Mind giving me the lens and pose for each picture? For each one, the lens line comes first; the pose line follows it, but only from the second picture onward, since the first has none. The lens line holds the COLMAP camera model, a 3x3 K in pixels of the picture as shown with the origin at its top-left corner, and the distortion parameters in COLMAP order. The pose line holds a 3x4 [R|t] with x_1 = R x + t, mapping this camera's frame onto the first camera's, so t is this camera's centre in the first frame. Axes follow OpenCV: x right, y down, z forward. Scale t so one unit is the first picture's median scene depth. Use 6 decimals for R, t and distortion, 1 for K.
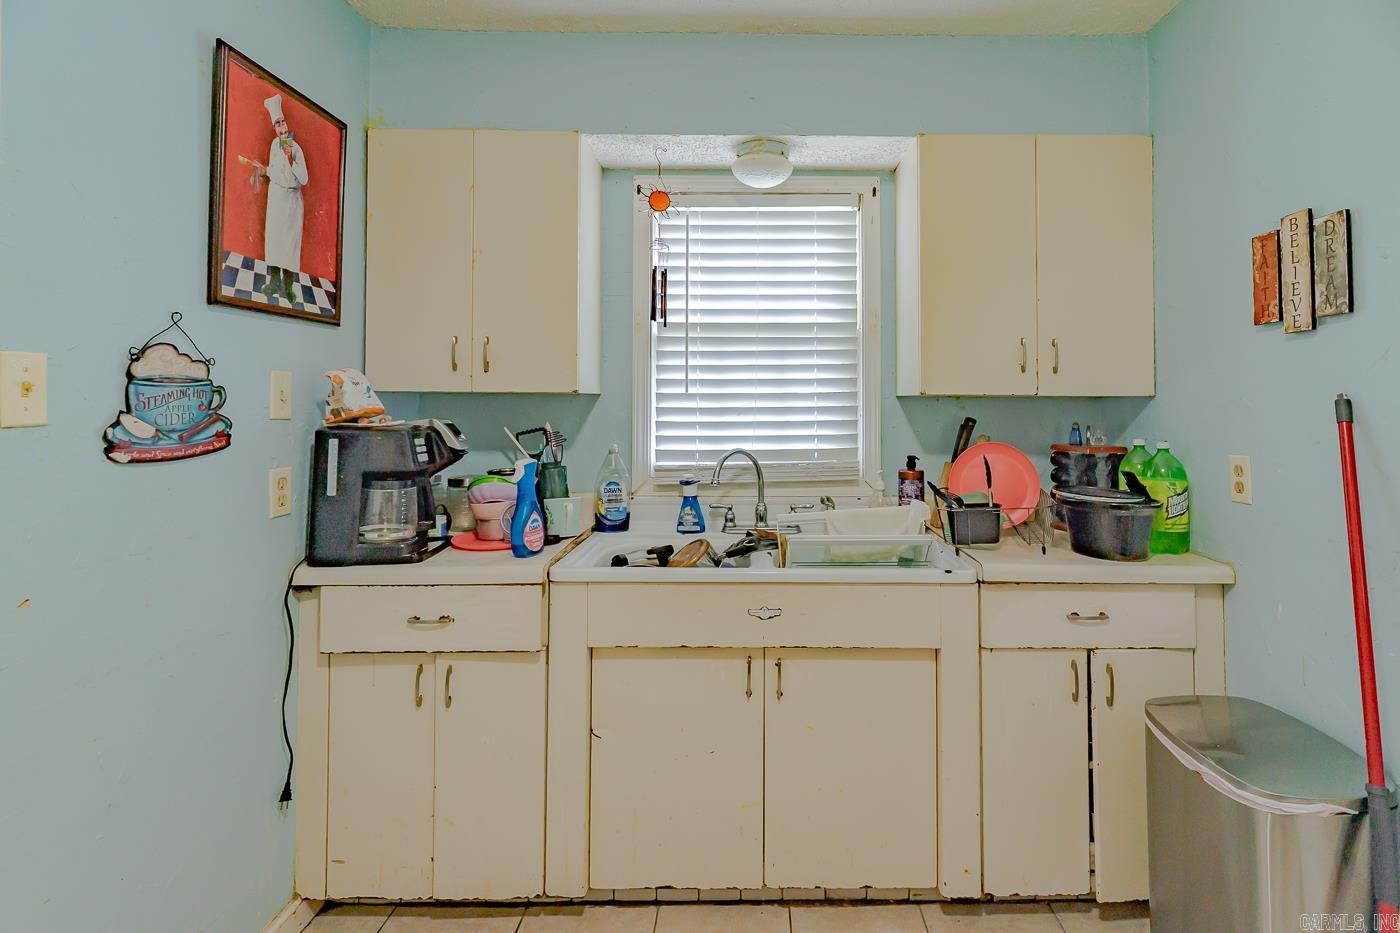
lens RADIAL K [[704.2, 0, 698.8], [0, 704.2, 410.7], [0, 0, 1]] dist [0.002779, 0.000337]
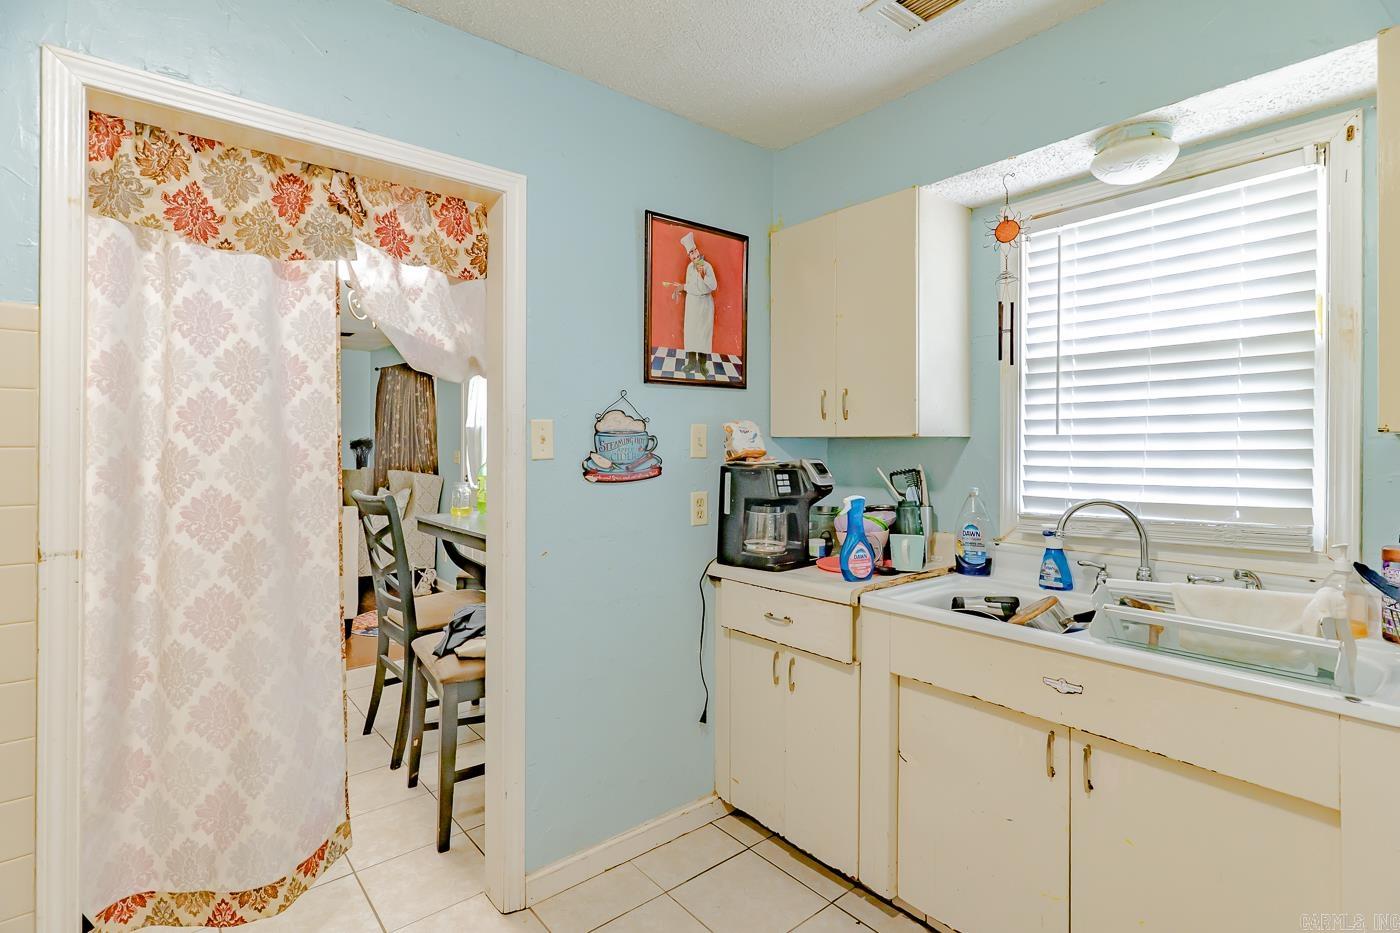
lens RADIAL K [[667.9, 0, 700.0], [0, 667.9, 466.5], [0, 0, 1]] dist [-0.000266, -0.000008]
pose [[0.635915, 0.021318, -0.771465, 0.430519], [-0.005354, 0.999716, 0.023212, -0.001544], [0.771741, -0.010630, 0.635848, 0.127991]]
